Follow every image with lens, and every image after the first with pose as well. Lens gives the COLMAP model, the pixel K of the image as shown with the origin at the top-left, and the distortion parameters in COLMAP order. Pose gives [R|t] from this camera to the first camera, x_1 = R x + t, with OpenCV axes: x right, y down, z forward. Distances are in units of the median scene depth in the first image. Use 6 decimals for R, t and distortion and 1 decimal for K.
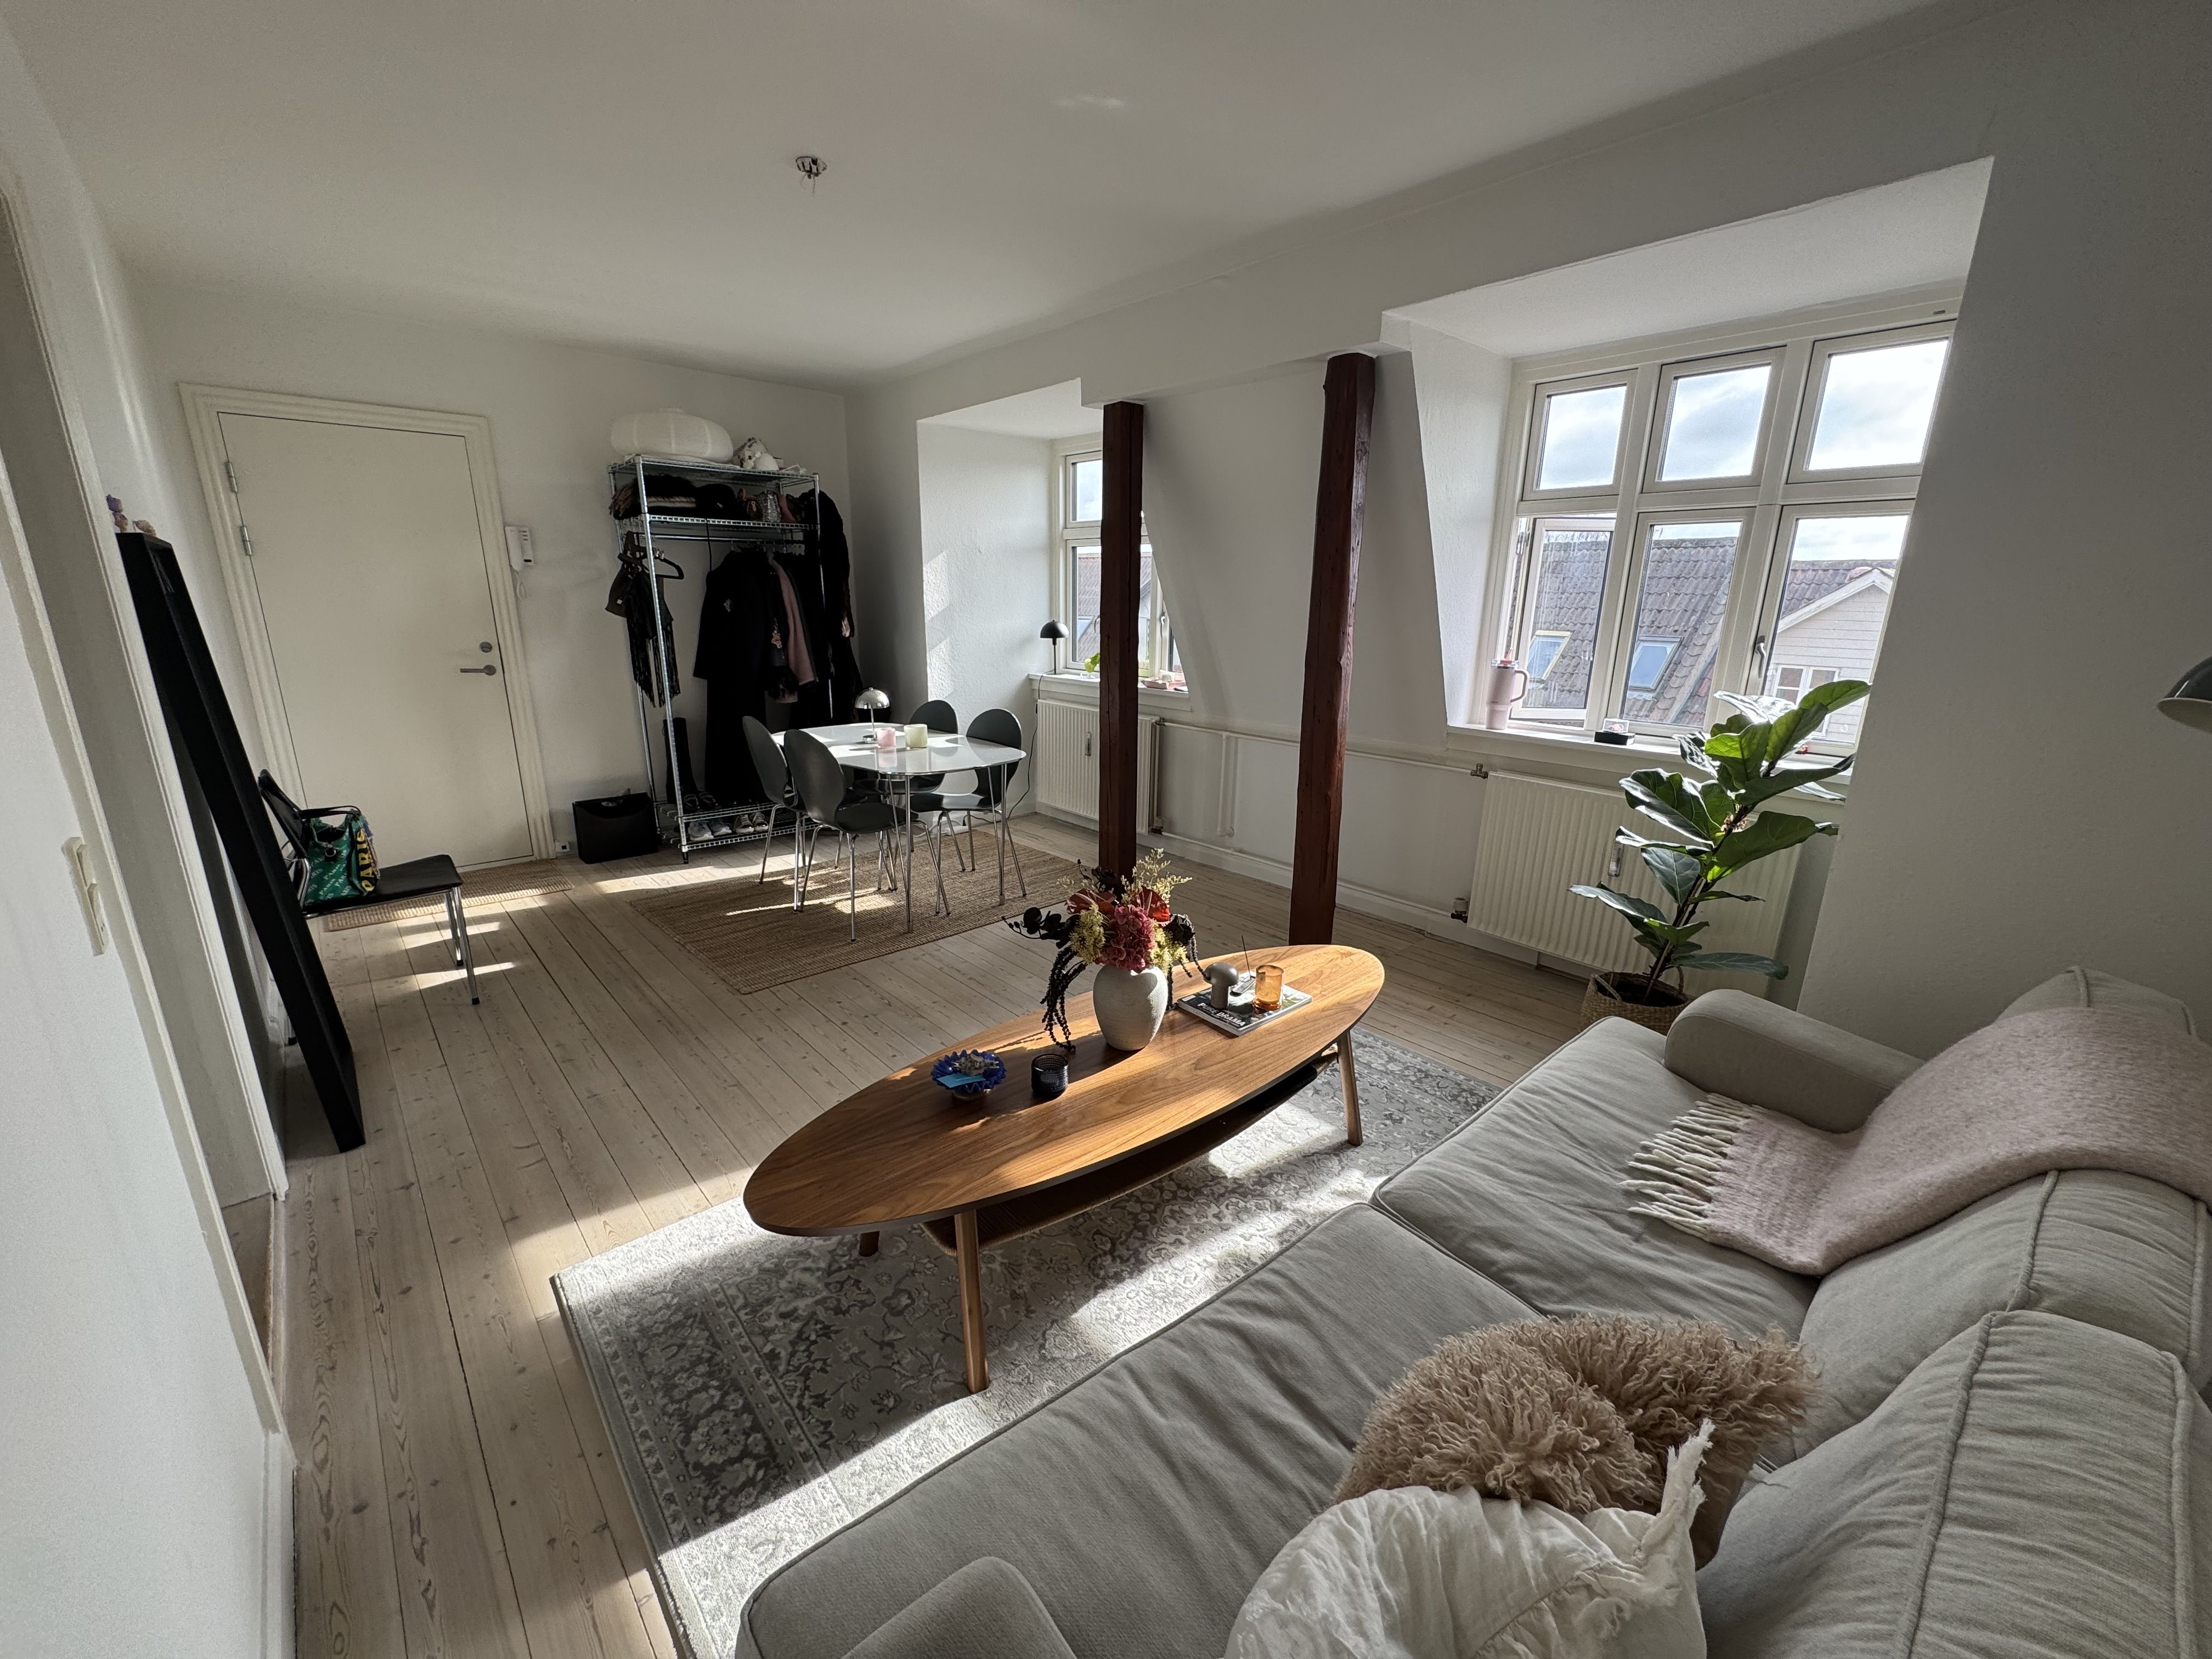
lens RADIAL K [[877.8, 0, 1108.6], [0, 877.8, 825.0], [0, 0, 1]] dist [-0.003971, 0.000700]
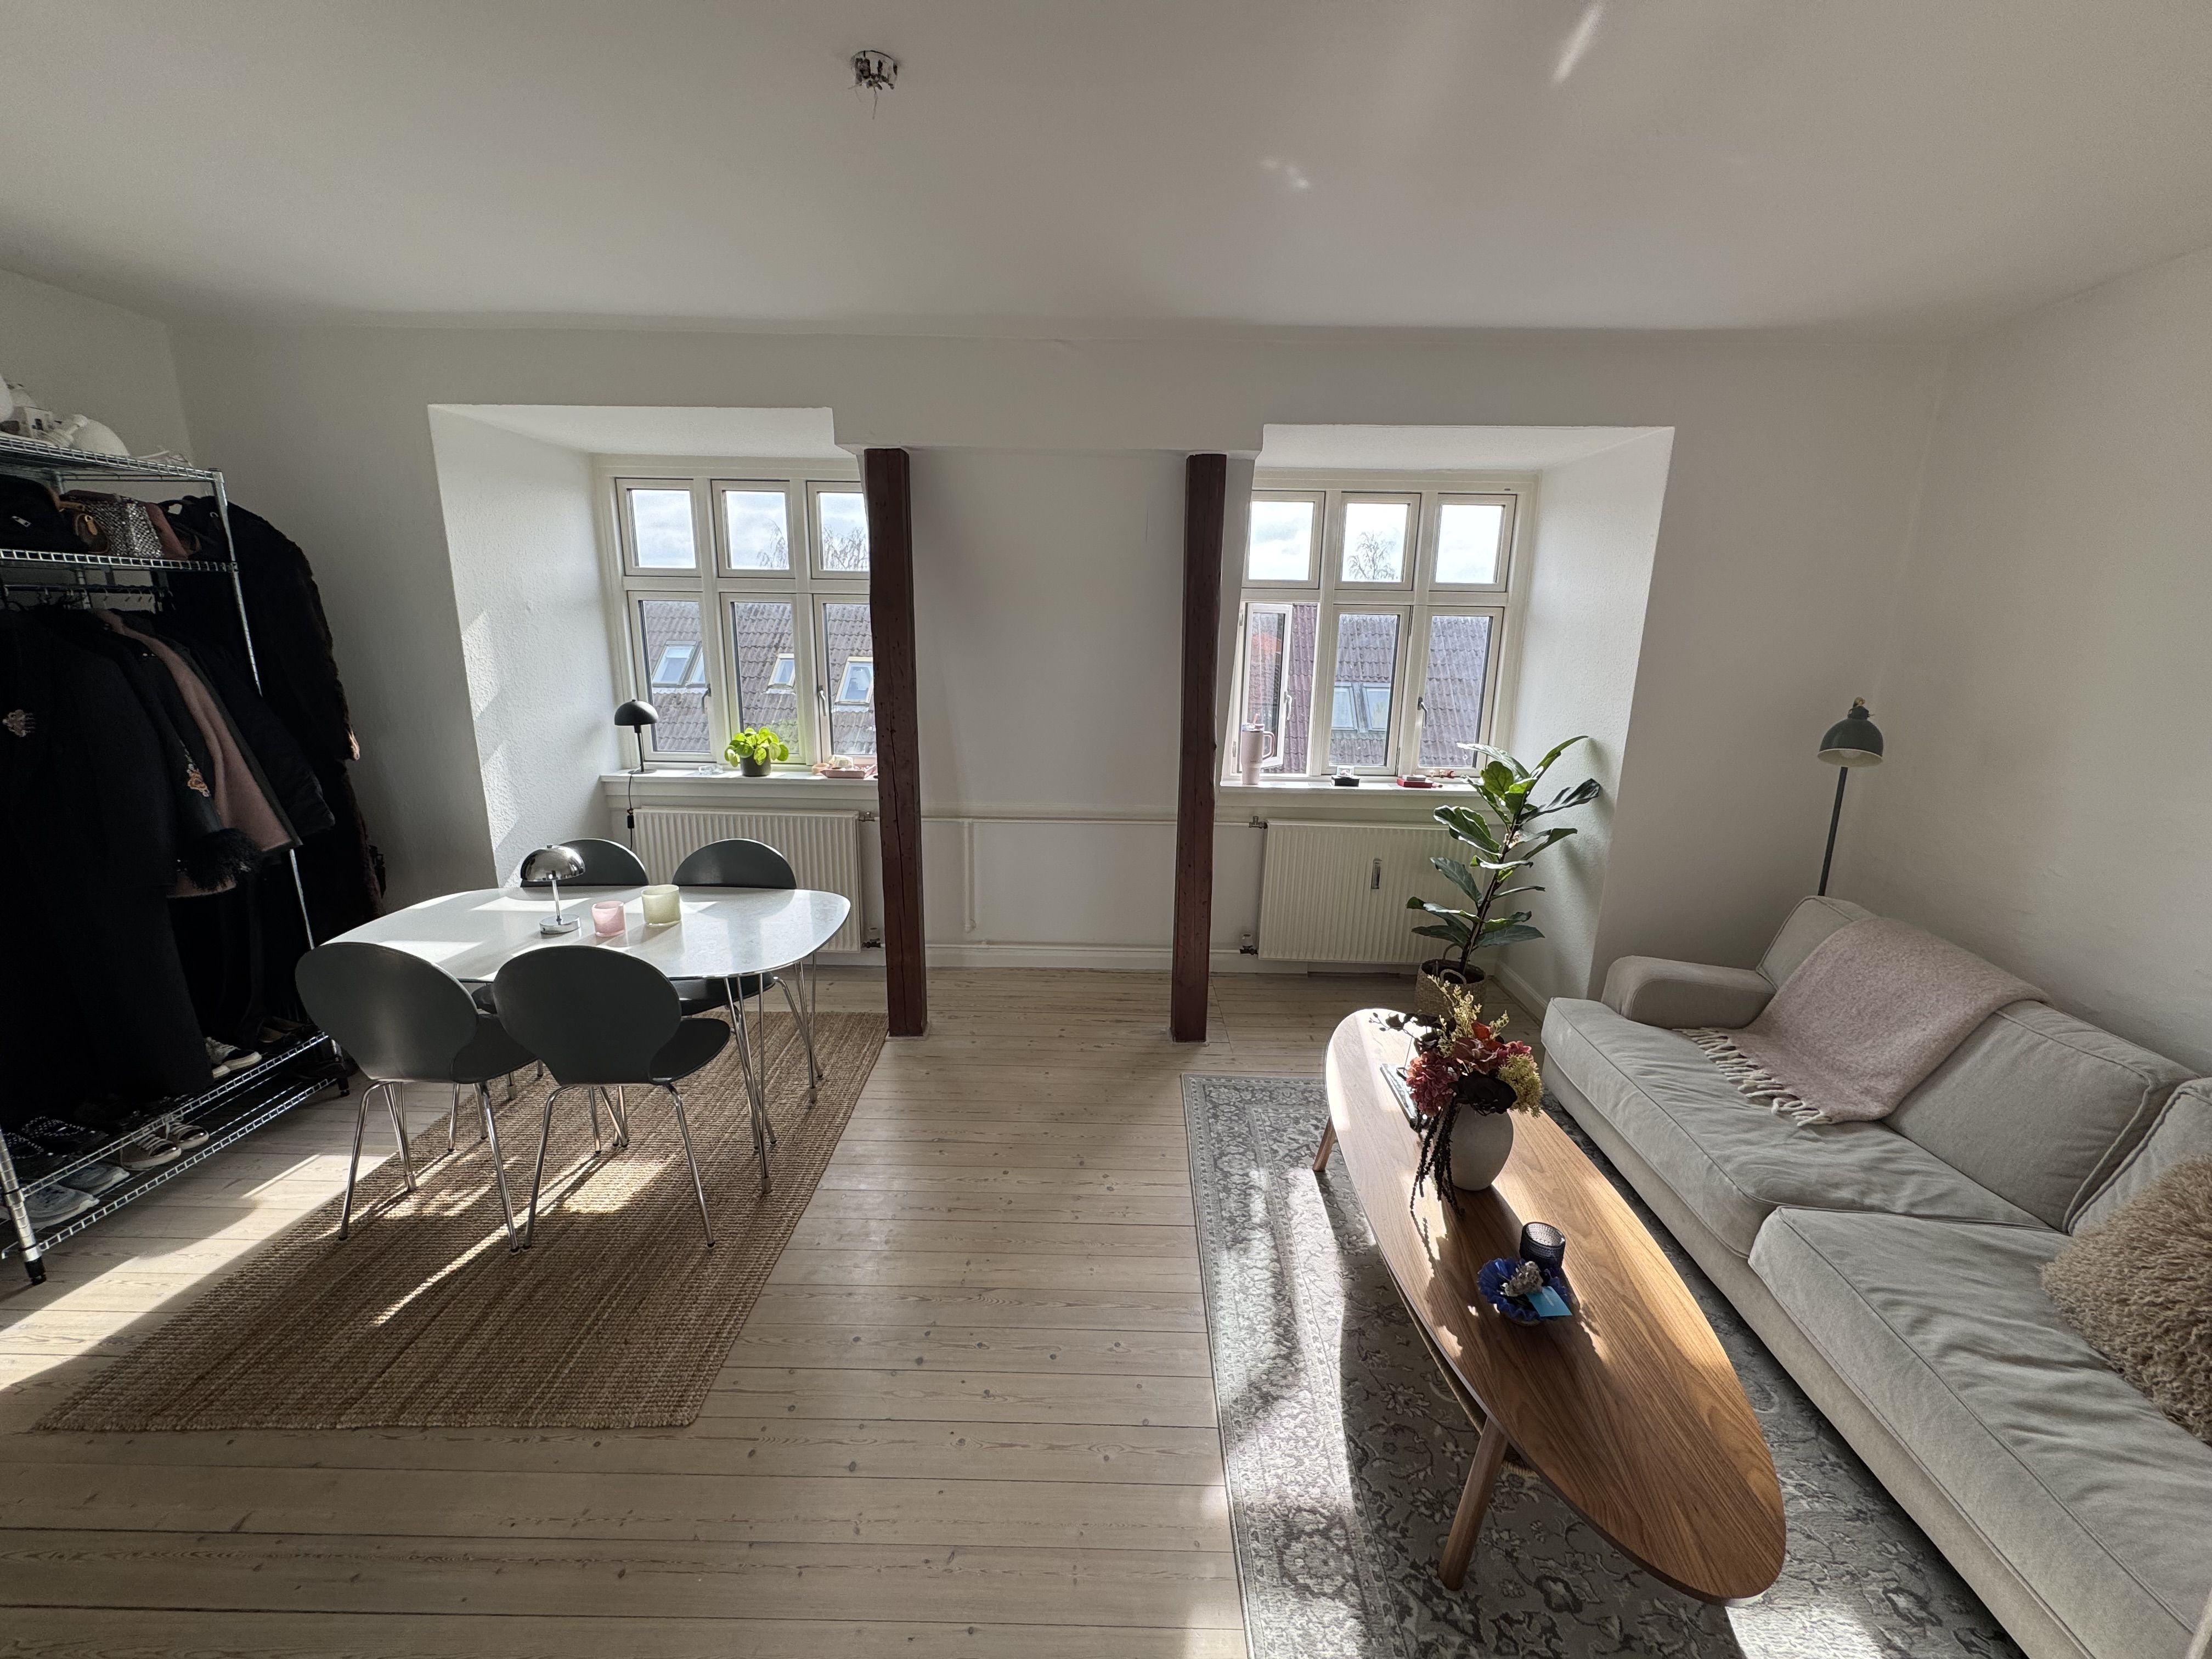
lens RADIAL K [[877.8, 0, 1103.3], [0, 877.8, 824.6], [0, 0, 1]] dist [-0.003971, 0.000700]
pose [[0.678212, -0.166548, 0.715744, -0.489202], [0.181148, 0.981814, 0.056811, -0.147821], [-0.712189, 0.091126, 0.696048, 0.320091]]
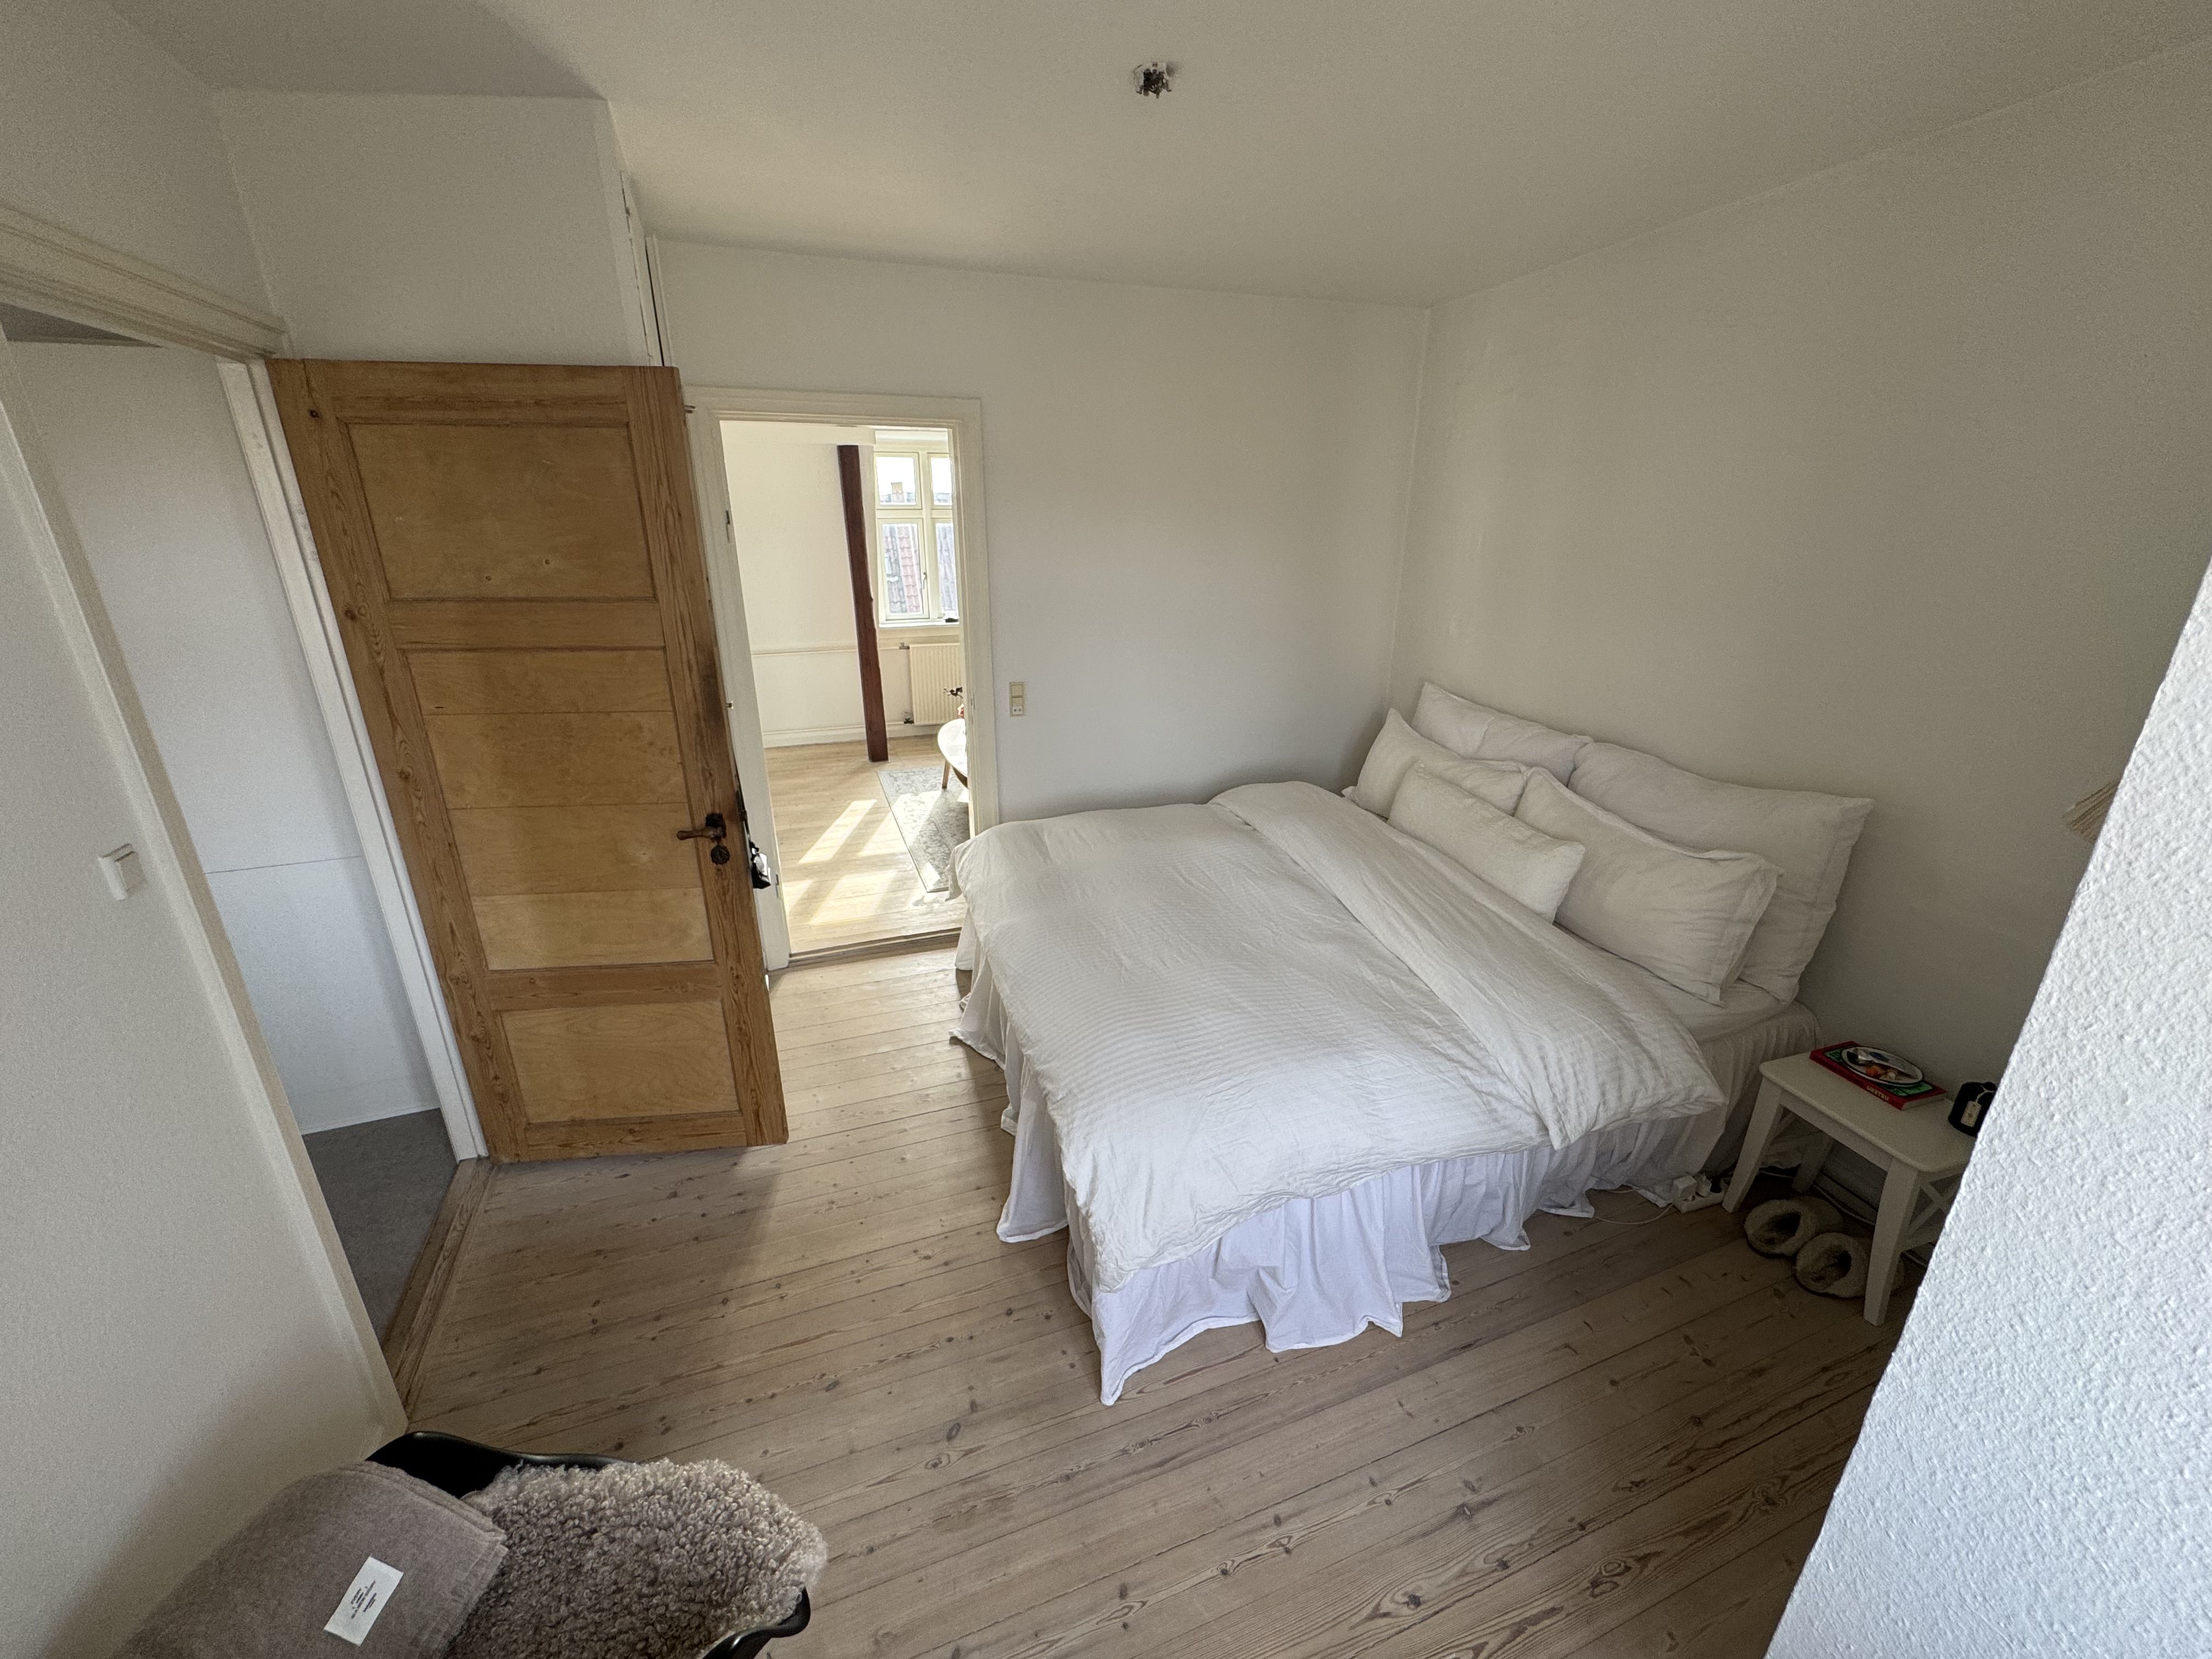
lens RADIAL K [[877.8, 0, 1092.1], [0, 877.8, 829.6], [0, 0, 1]] dist [-0.003971, 0.000700]
pose [[0.377182, -0.321985, 0.868366, -1.218090], [0.239099, 0.939688, 0.244576, -0.052390], [-0.894743, 0.115375, 0.431419, -0.205071]]
